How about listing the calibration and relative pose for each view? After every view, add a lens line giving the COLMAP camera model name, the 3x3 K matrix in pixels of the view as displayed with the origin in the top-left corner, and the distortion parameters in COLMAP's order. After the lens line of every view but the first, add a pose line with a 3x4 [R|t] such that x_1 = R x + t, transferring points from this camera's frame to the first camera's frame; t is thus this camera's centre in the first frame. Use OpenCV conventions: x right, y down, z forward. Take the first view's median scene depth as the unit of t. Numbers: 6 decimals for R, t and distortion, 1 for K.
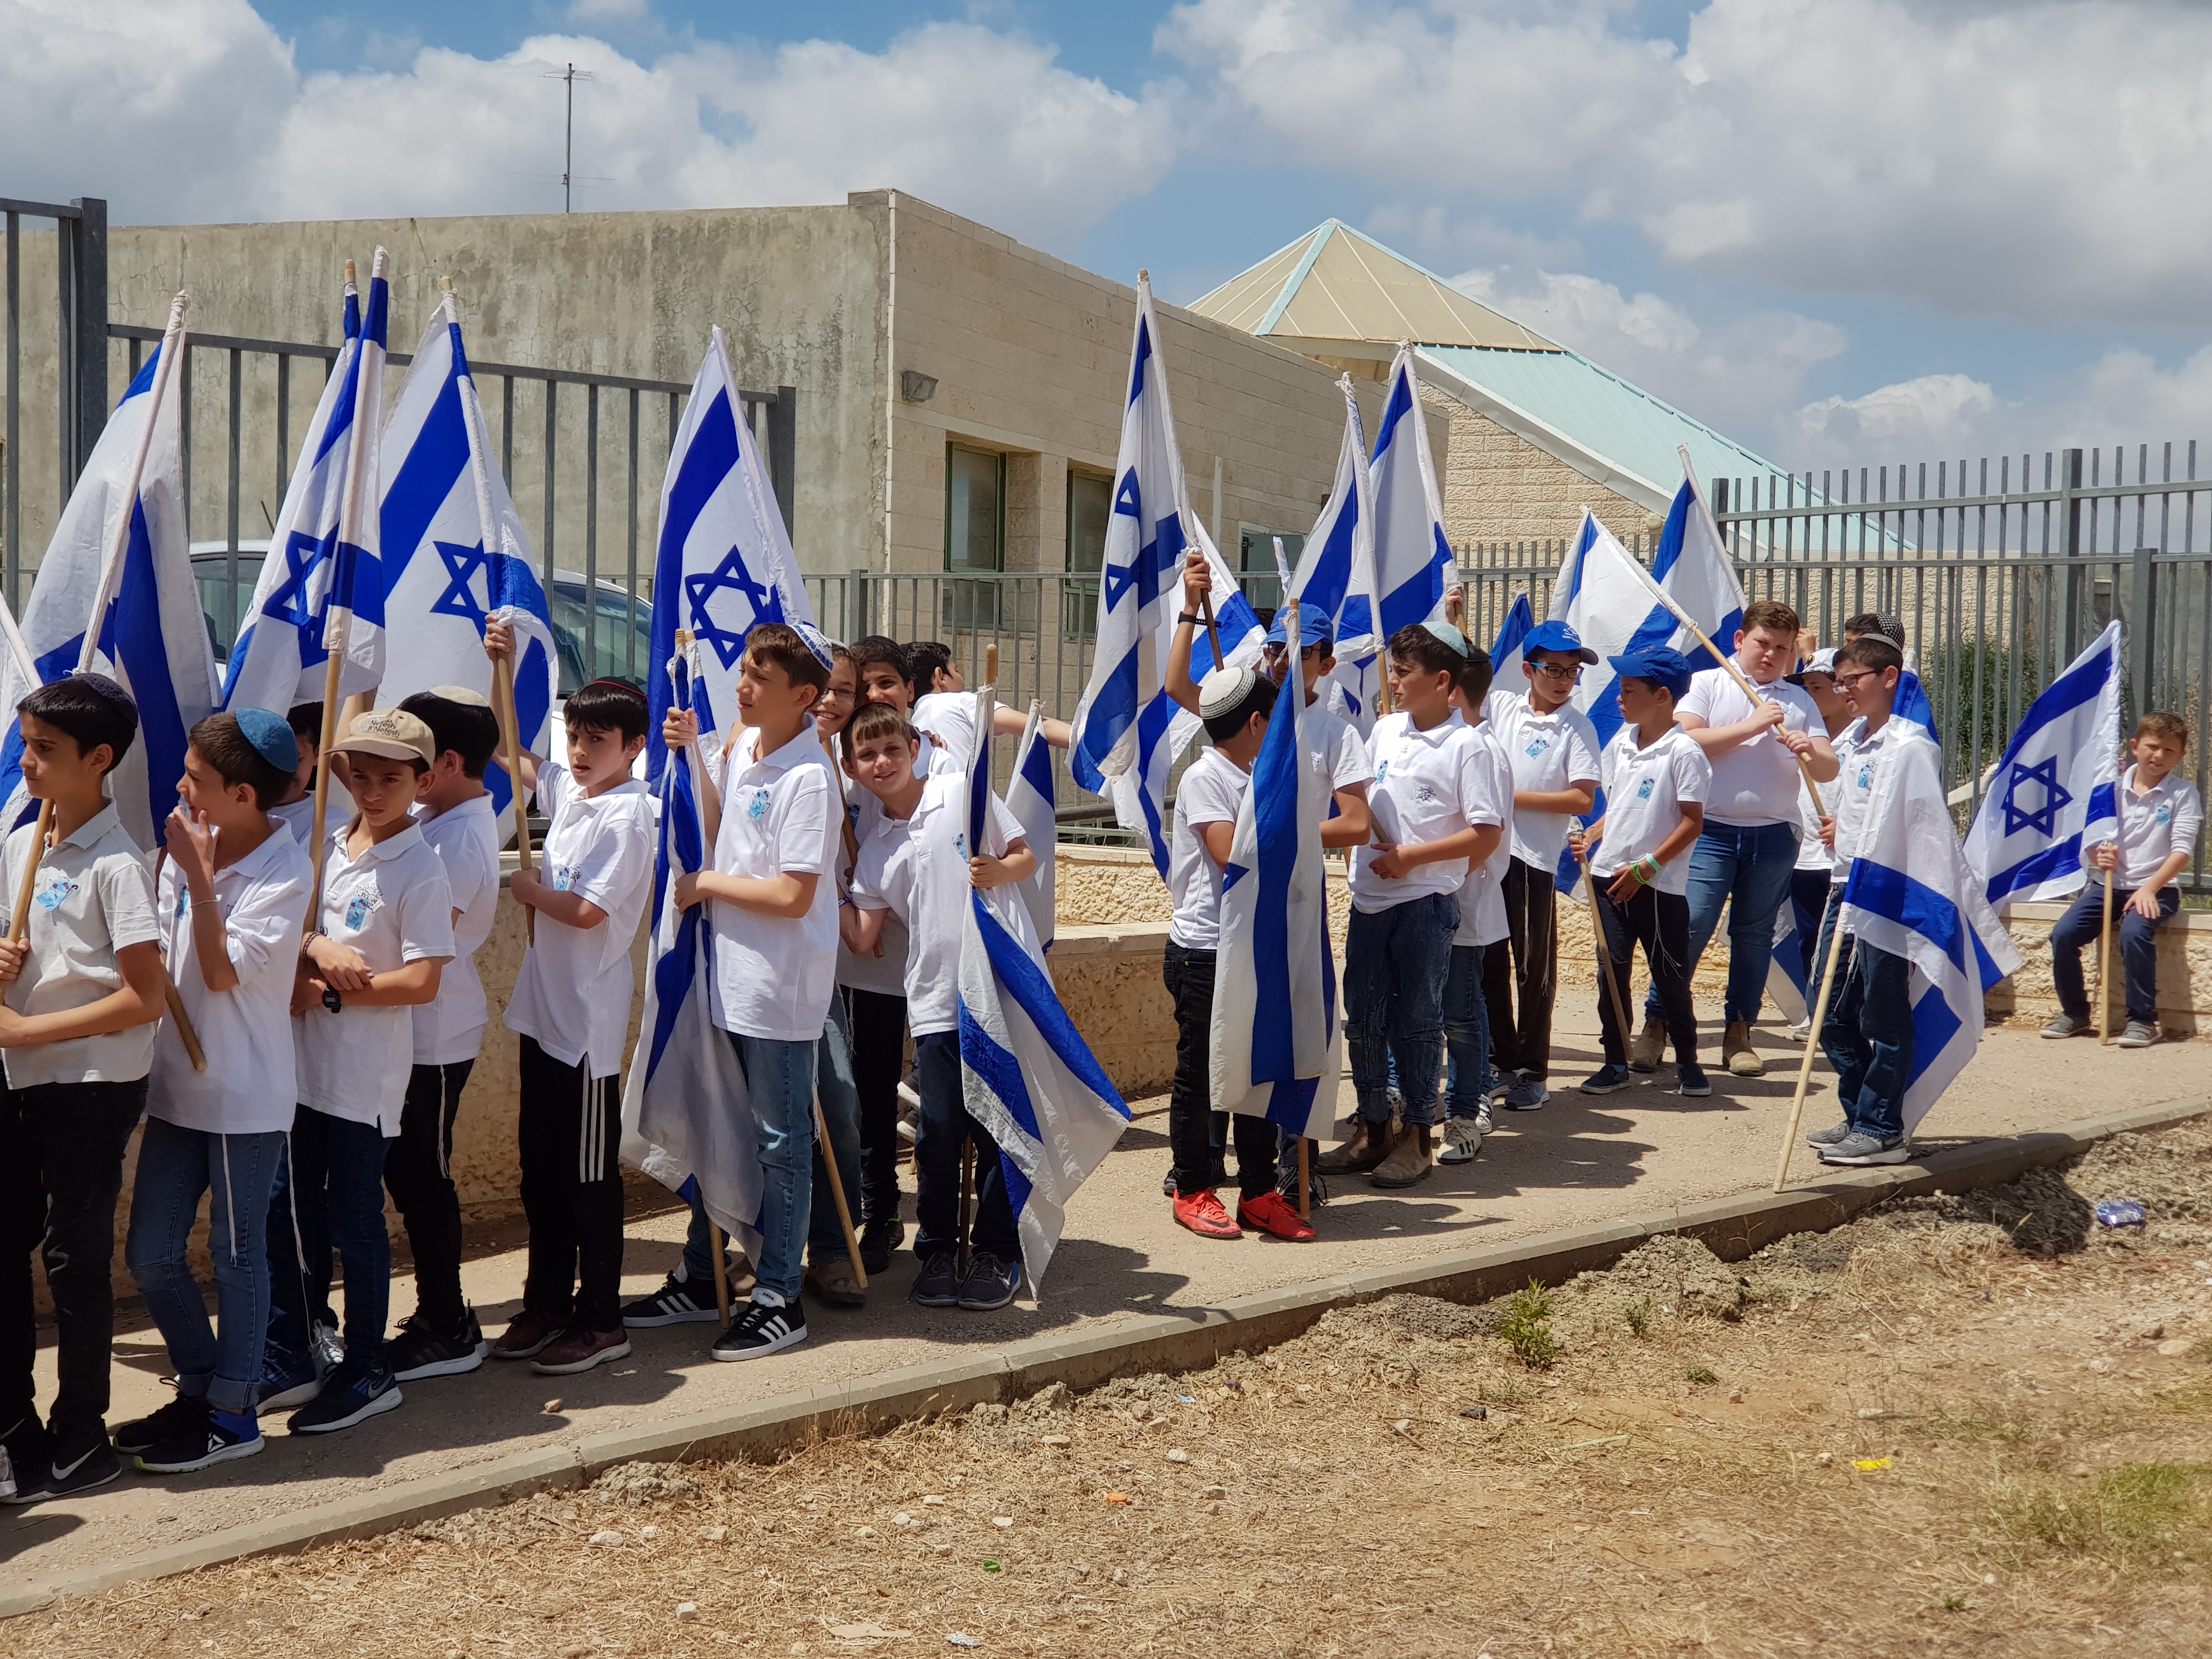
lens RADIAL K [[3360.7, 0, 1094.8], [0, 3360.7, 839.4], [0, 0, 1]] dist [0.110408, -0.196760]
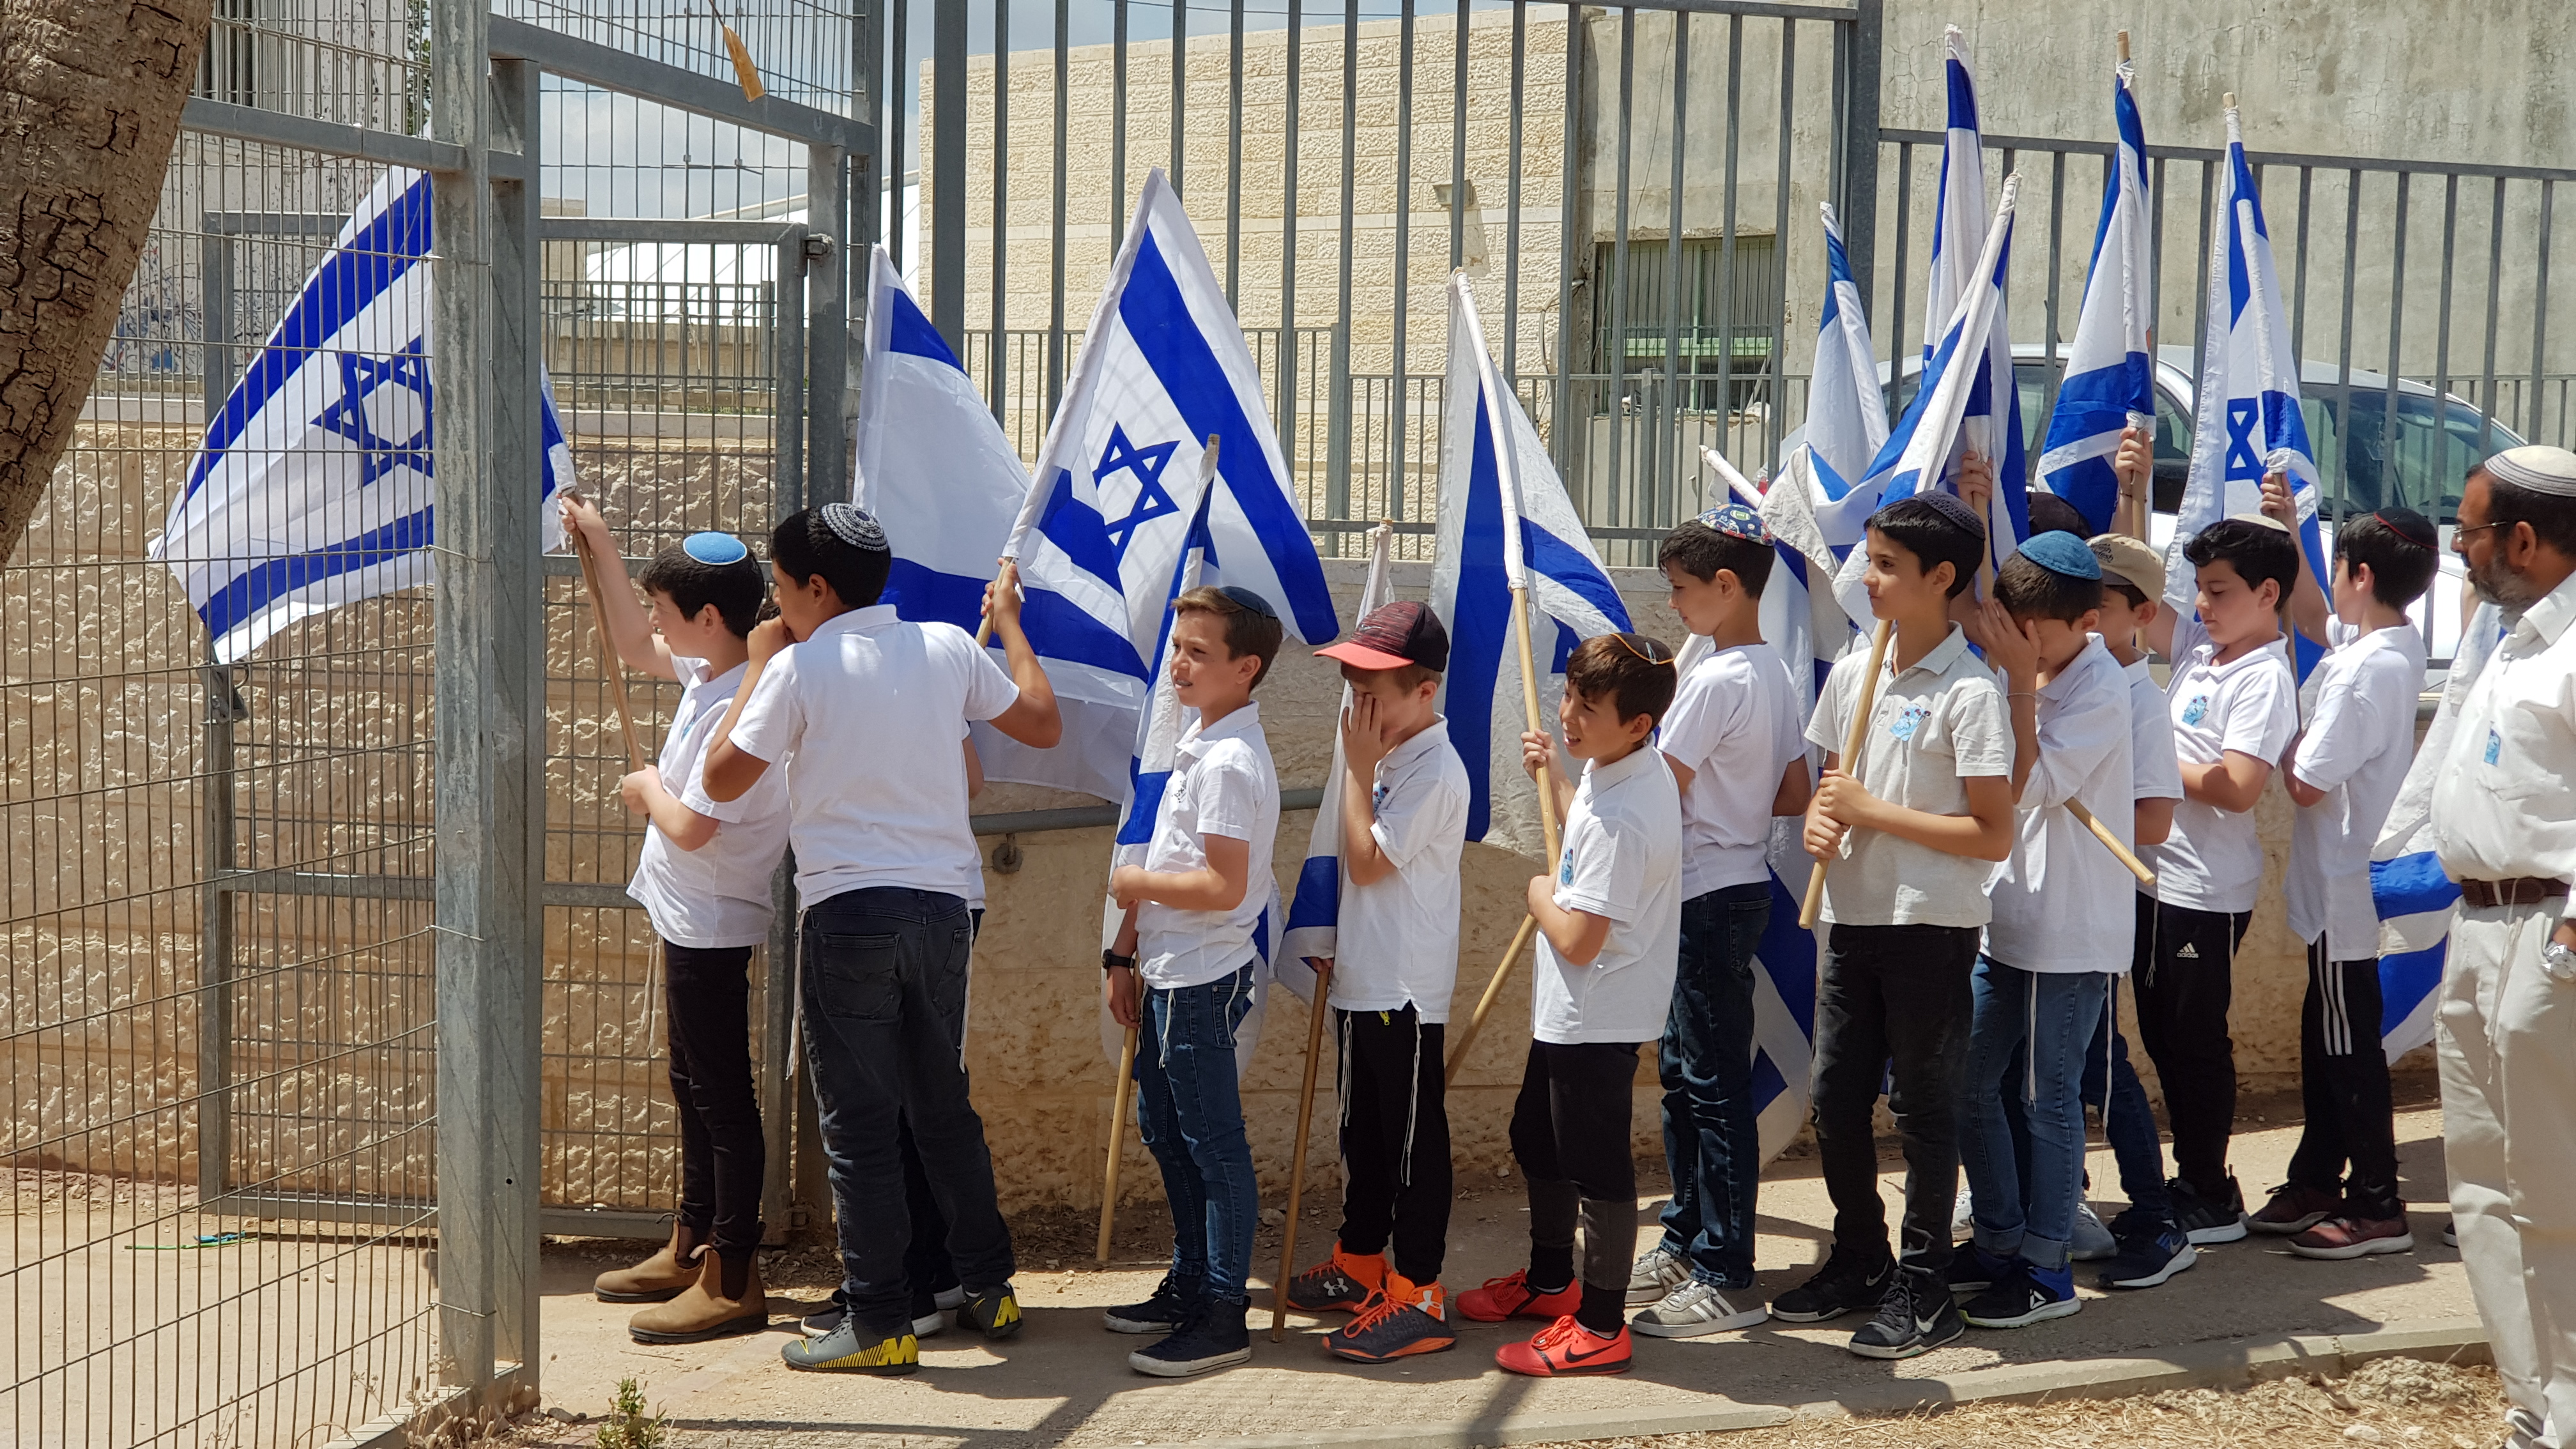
lens RADIAL K [[3957.6, 0, 1295.6], [0, 3957.6, 710.1], [0, 0, 1]] dist [0.114045, -0.031278]
pose [[0.908909, 0.031198, -0.415827, 0.037917], [-0.027855, 0.999512, 0.014104, 0.001270], [0.416064, -0.001237, 0.909334, -0.114913]]
